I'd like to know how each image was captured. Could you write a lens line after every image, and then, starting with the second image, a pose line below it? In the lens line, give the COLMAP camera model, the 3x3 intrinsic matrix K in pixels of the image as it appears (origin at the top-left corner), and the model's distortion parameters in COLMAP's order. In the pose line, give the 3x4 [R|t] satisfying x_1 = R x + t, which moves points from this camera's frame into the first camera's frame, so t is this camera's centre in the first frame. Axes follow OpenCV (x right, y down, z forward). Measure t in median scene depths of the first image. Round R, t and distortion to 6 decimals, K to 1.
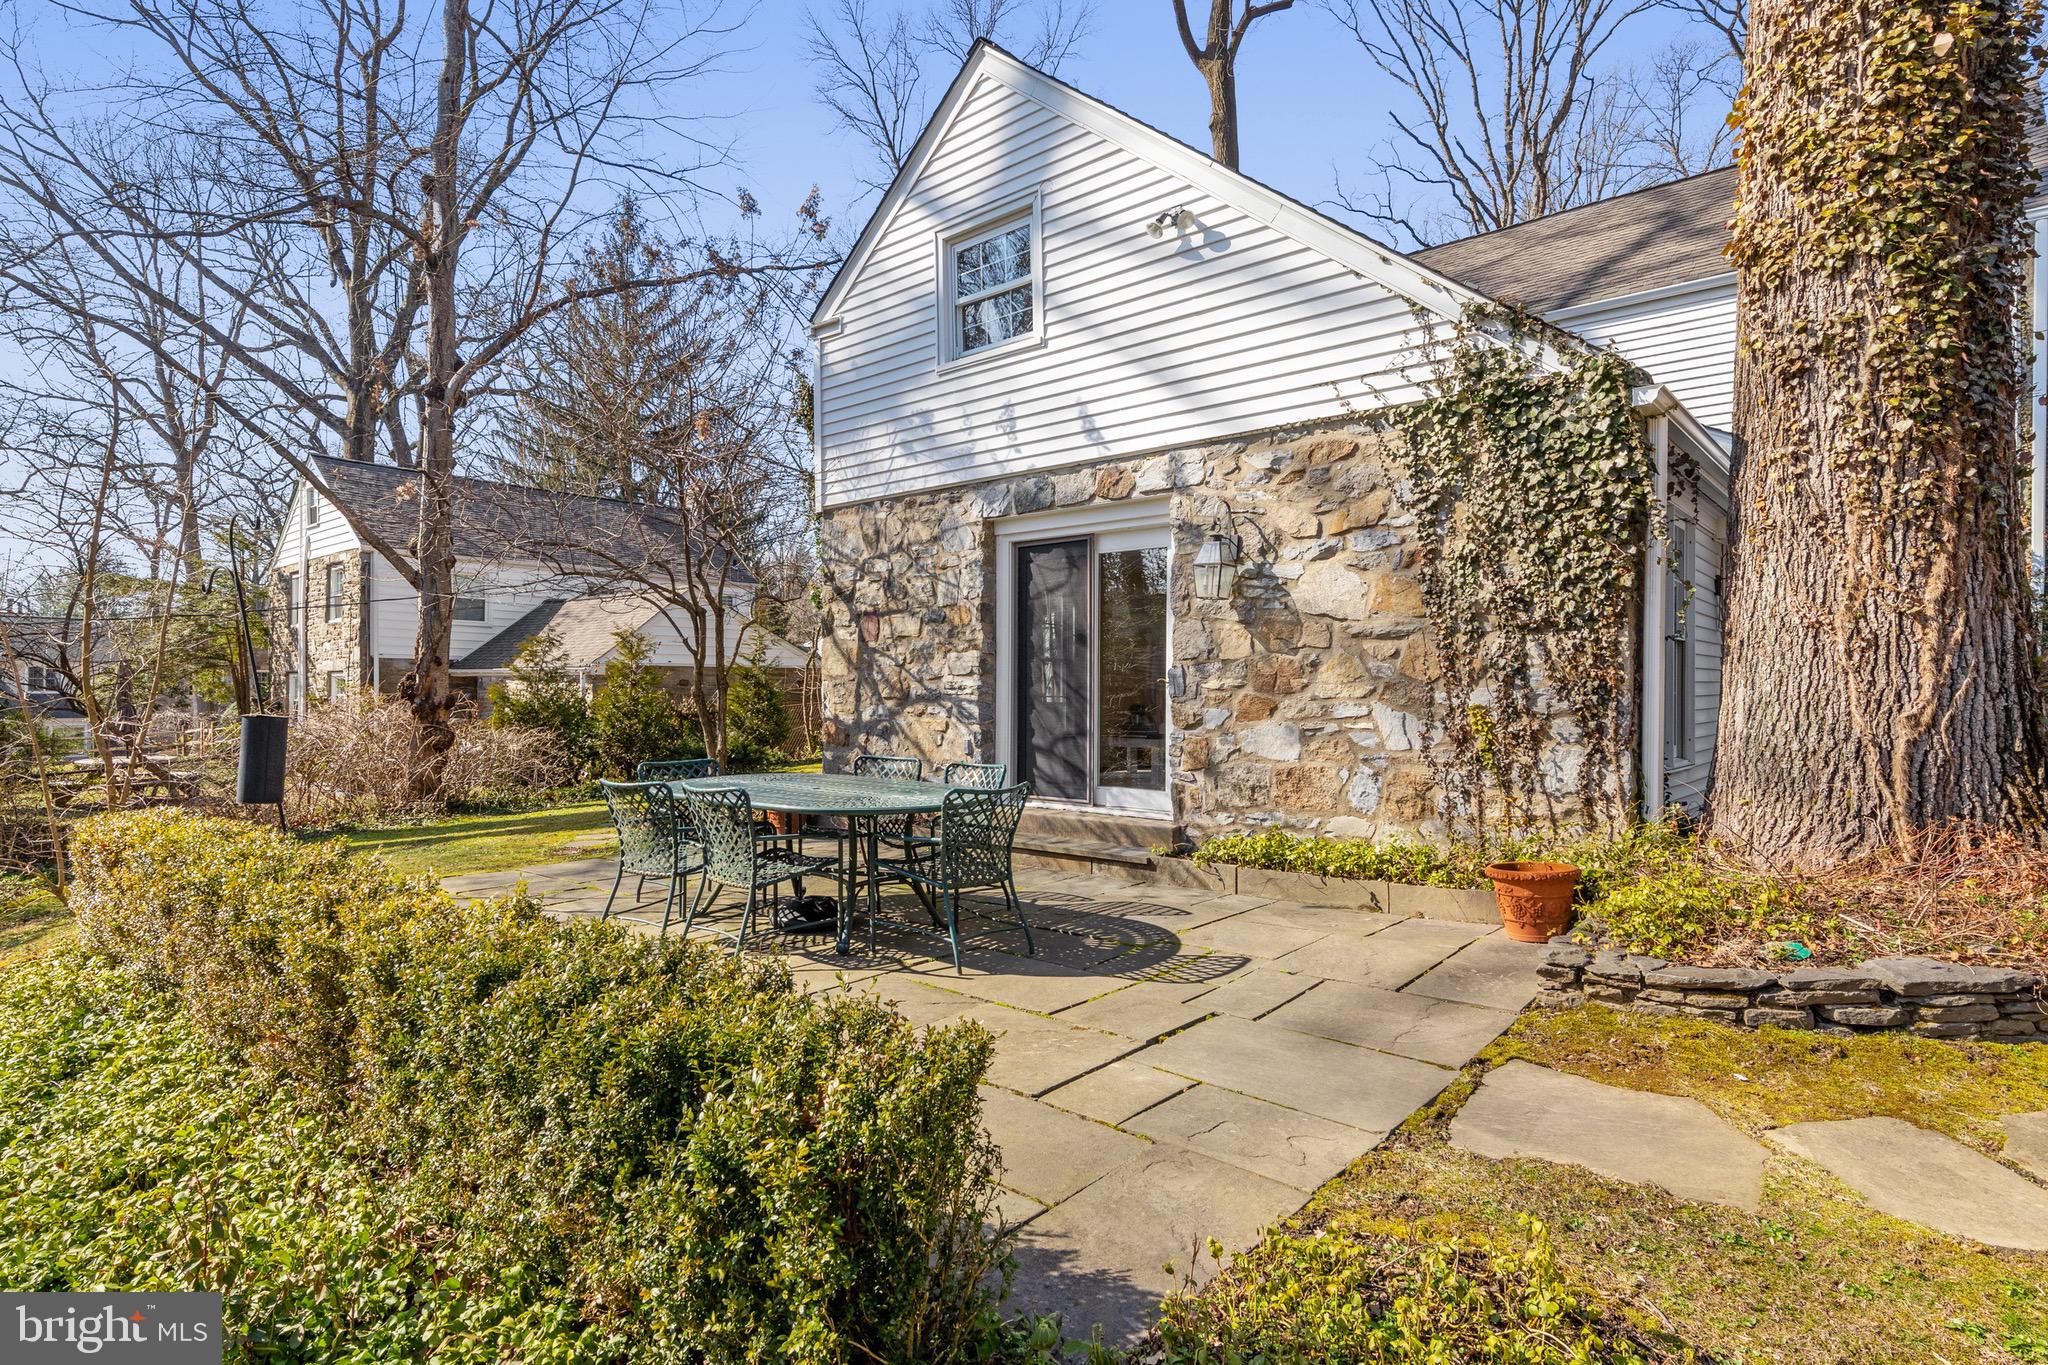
lens RADIAL K [[1053.4, 0, 1018.6], [0, 1053.4, 688.4], [0, 0, 1]] dist [0.004507, 0.000084]
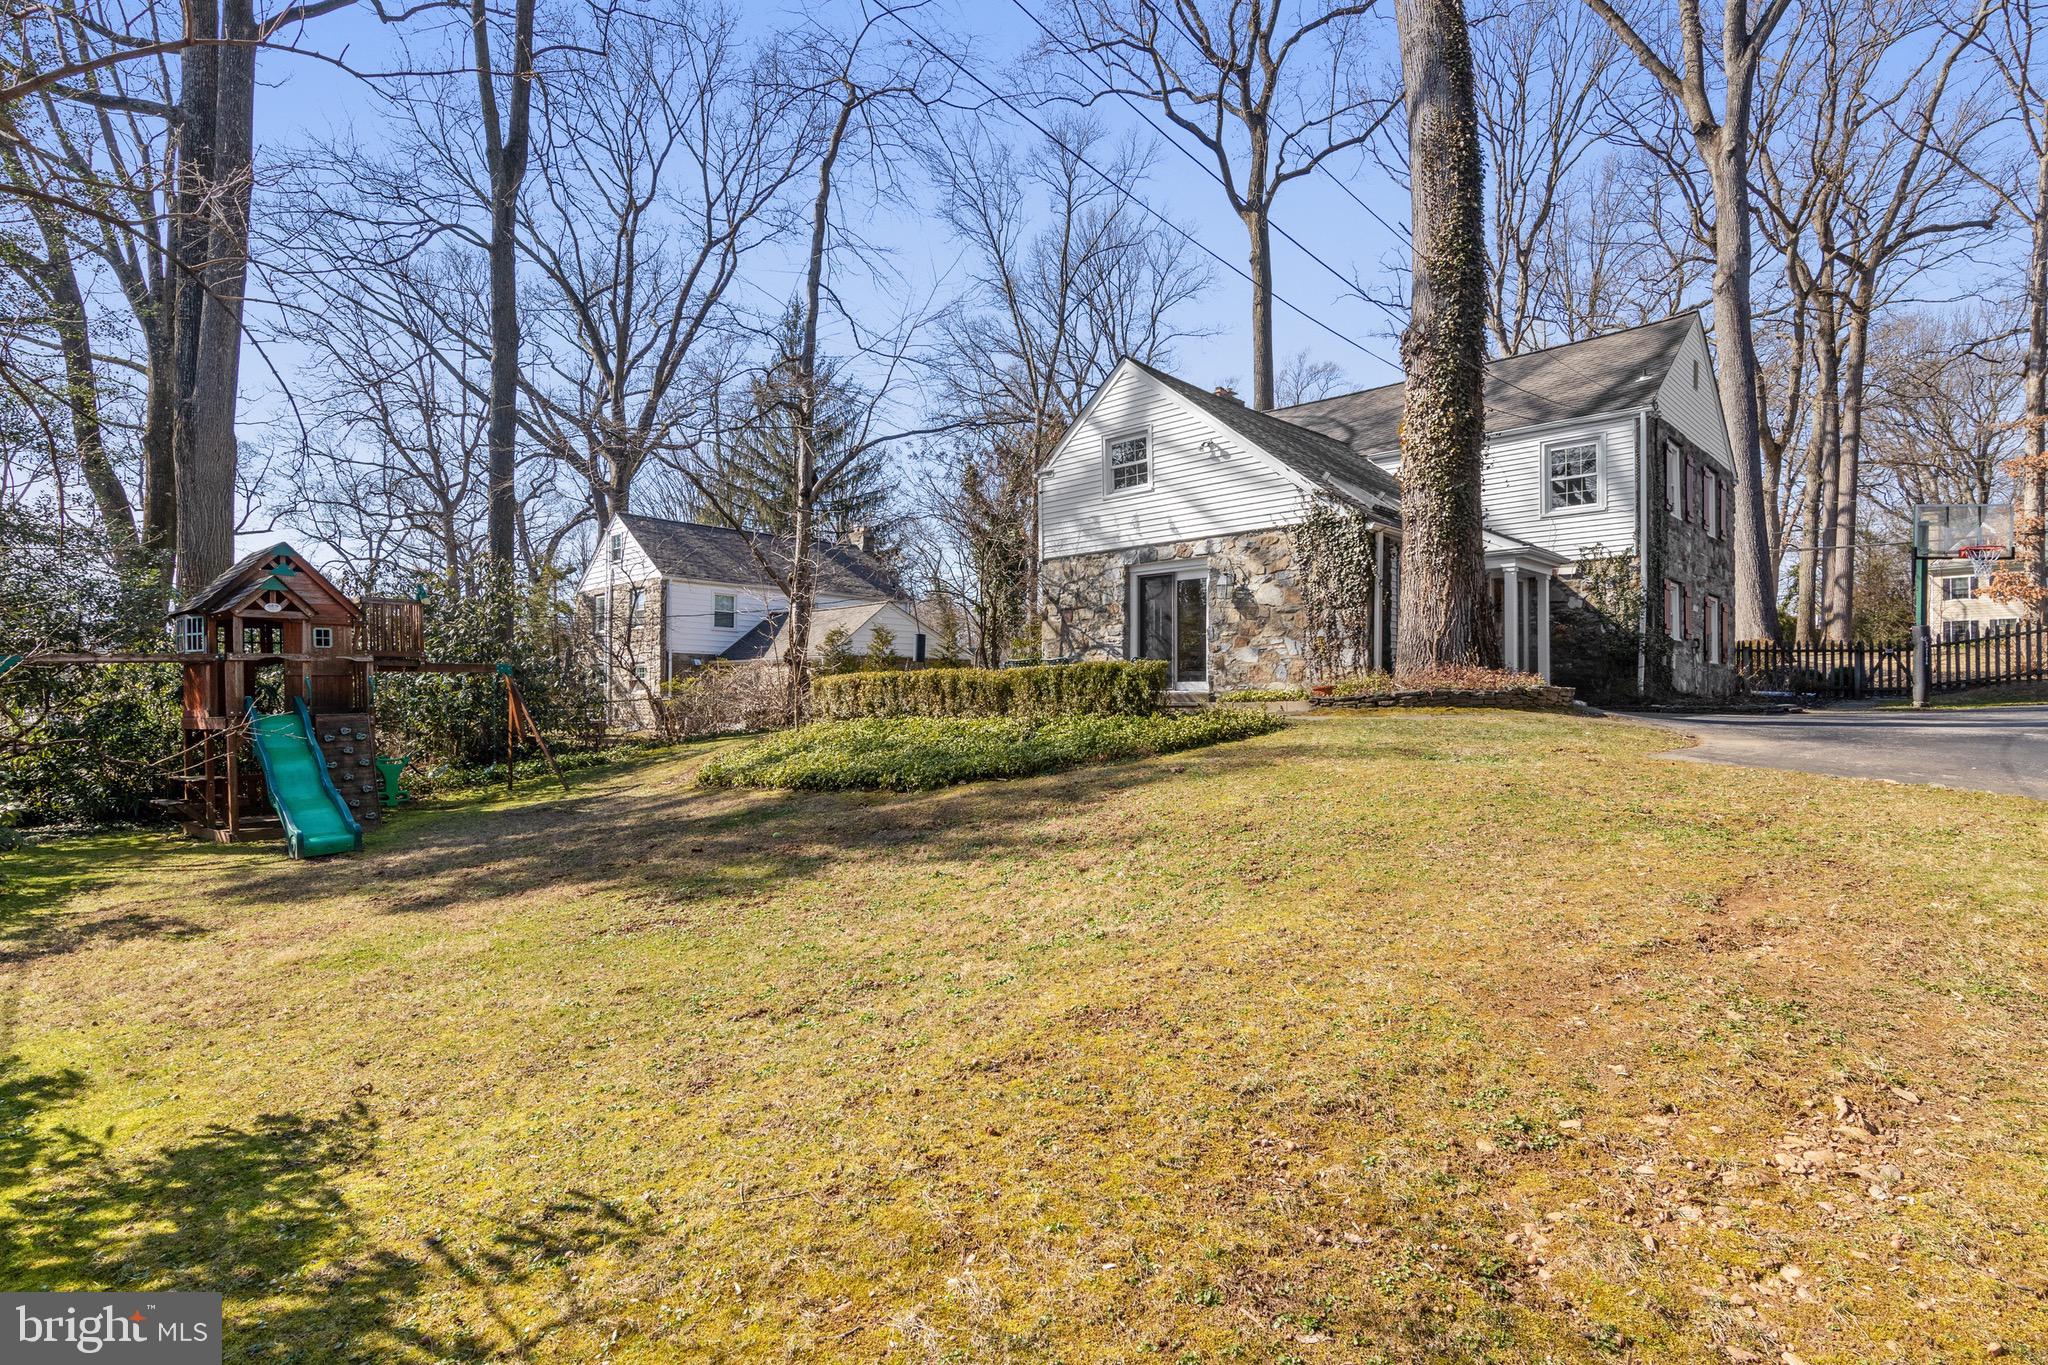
lens RADIAL K [[1044.0, 0, 1016.1], [0, 1044.0, 691.0], [0, 0, 1]] dist [0.010250, -0.001282]
pose [[0.998129, -0.001624, -0.061123, -0.131001], [0.000650, 0.999873, -0.015952, 0.144332], [0.061141, 0.015882, 0.998003, -1.253033]]
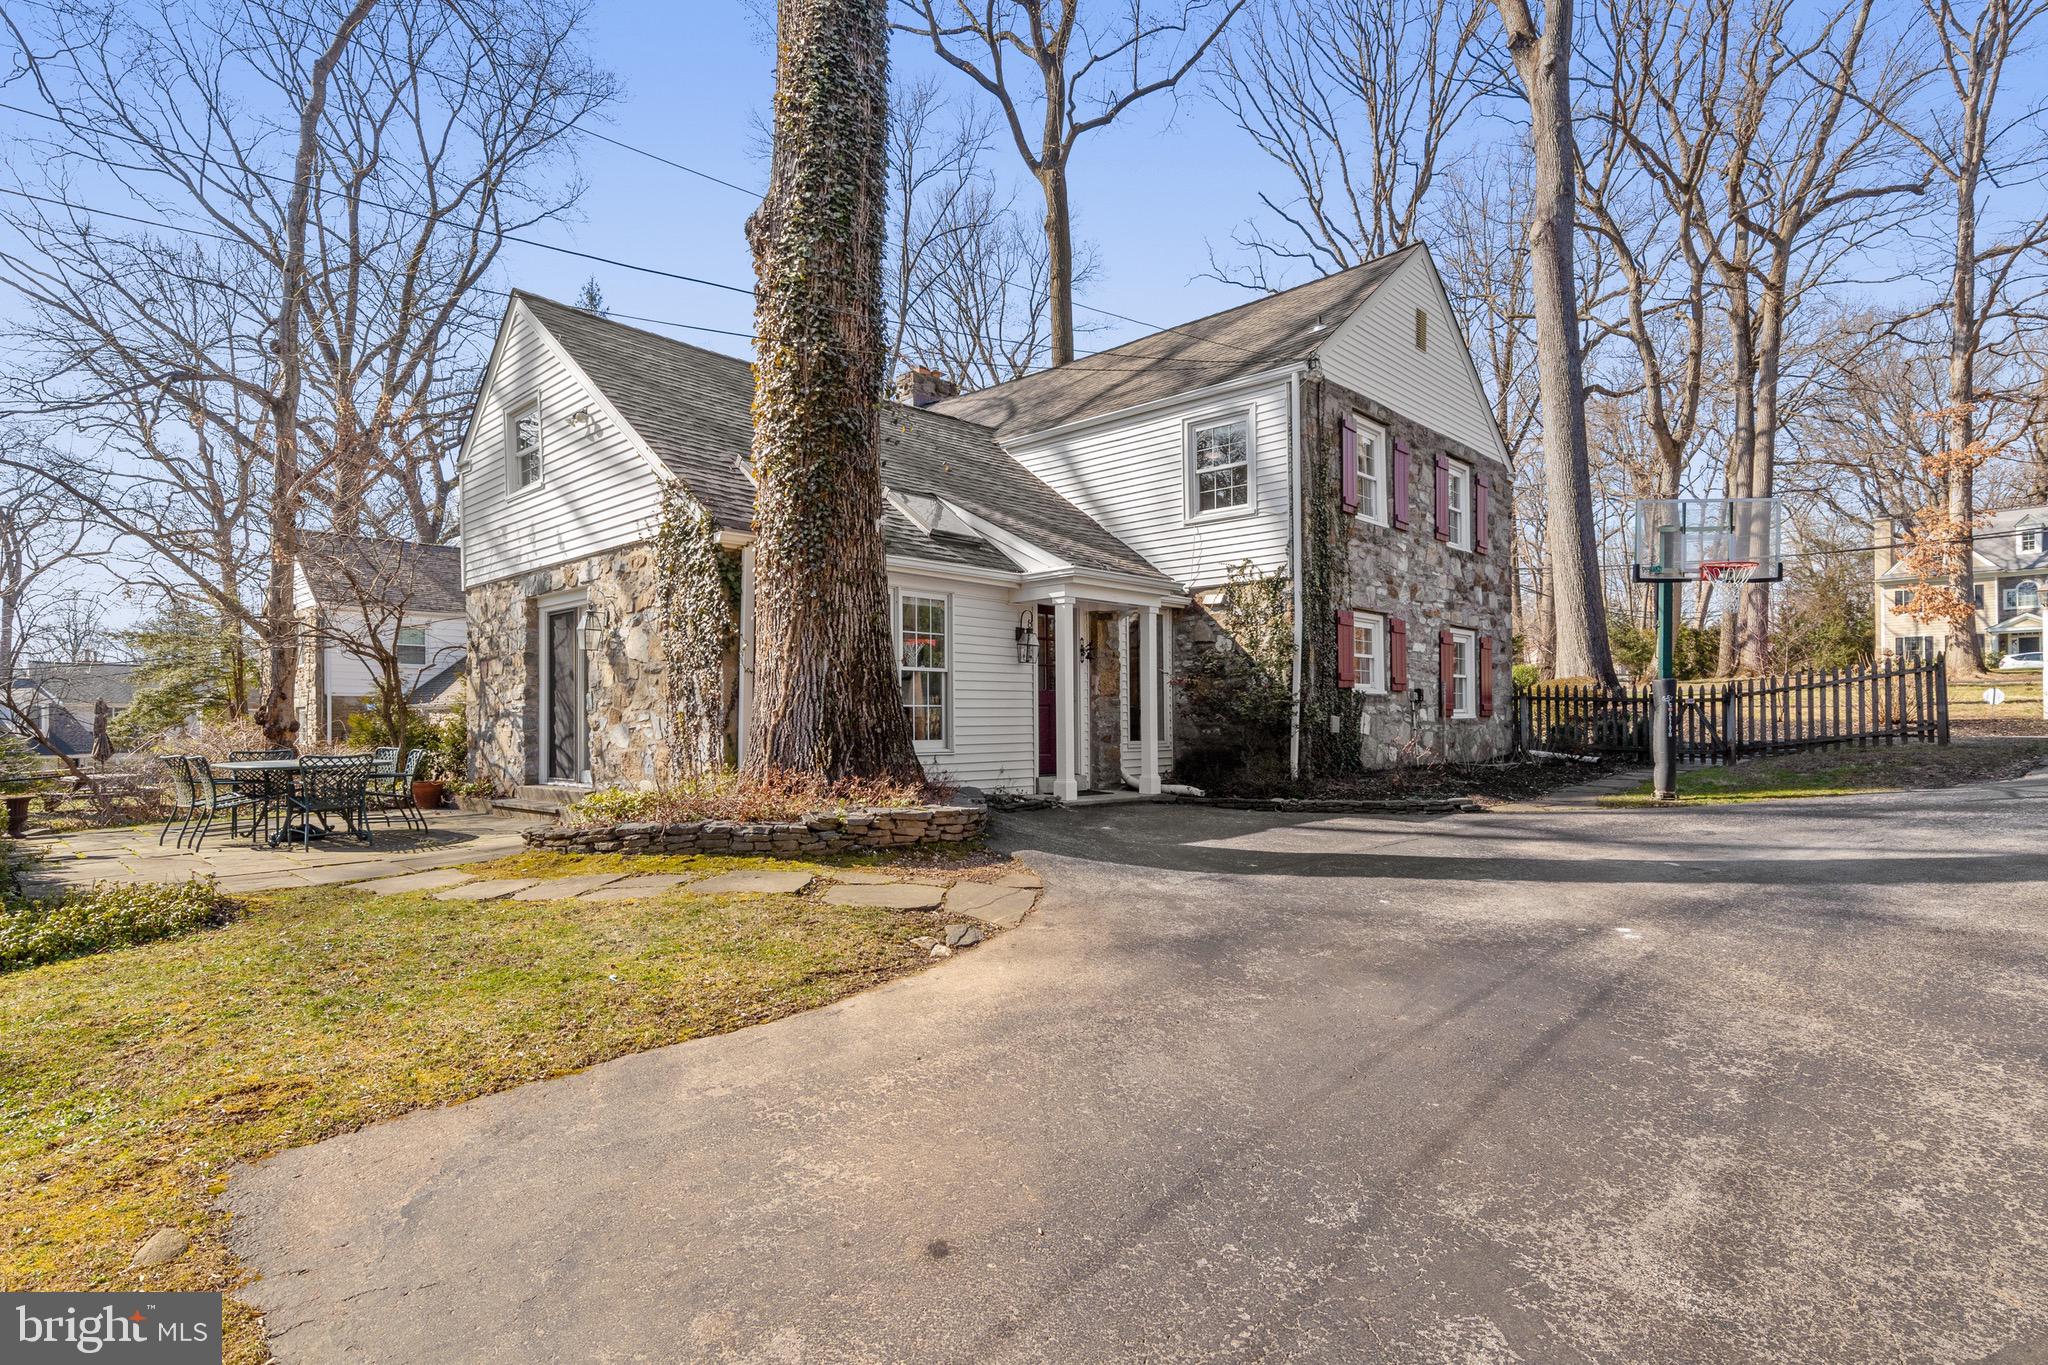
lens RADIAL K [[1044.0, 0, 1029.2], [0, 1044.0, 712.7], [0, 0, 1]] dist [0.010250, -0.001282]
pose [[0.998438, -0.009791, -0.055012, 0.797279], [0.009284, 0.999912, -0.009473, 0.028449], [0.055100, 0.008948, 0.998441, -0.489929]]
